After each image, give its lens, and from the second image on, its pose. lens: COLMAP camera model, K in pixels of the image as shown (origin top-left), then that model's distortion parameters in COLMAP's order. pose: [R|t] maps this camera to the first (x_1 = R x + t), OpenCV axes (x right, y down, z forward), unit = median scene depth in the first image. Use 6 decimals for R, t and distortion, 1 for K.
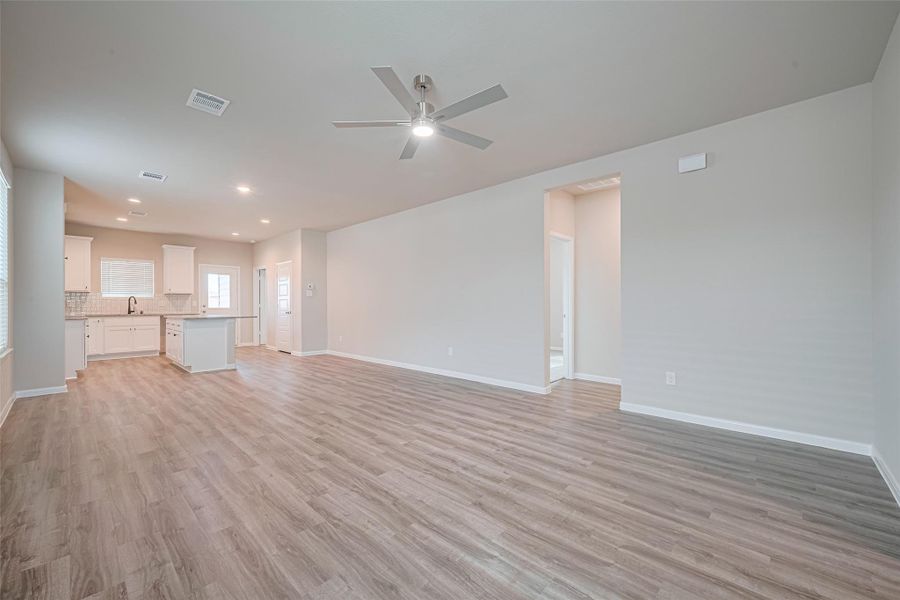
lens RADIAL K [[358.9, 0, 439.2], [0, 358.9, 306.6], [0, 0, 1]] dist [0.001162, 0.000467]
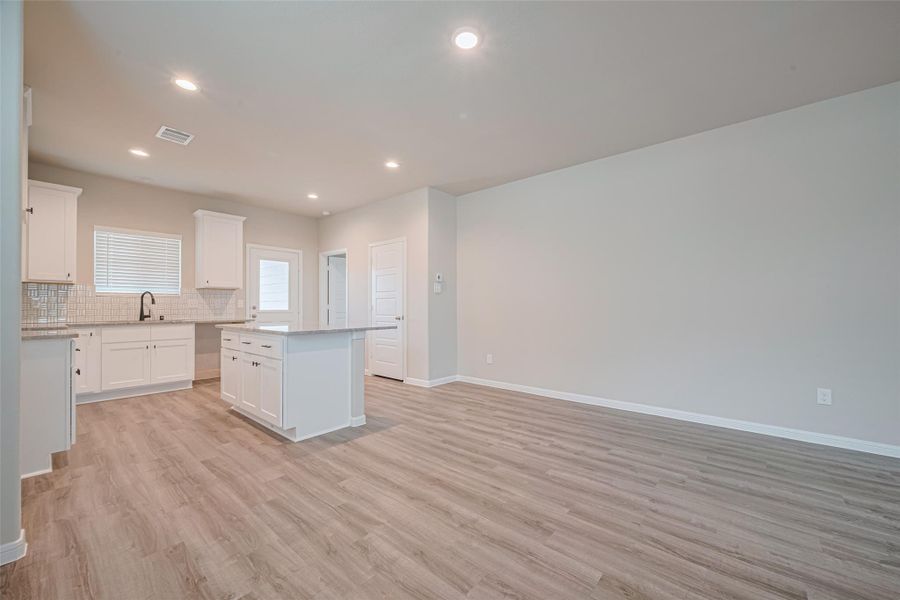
lens RADIAL K [[358.9, 0, 456.6], [0, 358.9, 303.9], [0, 0, 1]] dist [0.001162, 0.000467]
pose [[0.998032, 0.001206, 0.062701, -0.399836], [-0.000526, 0.999941, -0.010870, -0.001643], [-0.062710, 0.010815, 0.997973, 0.388719]]
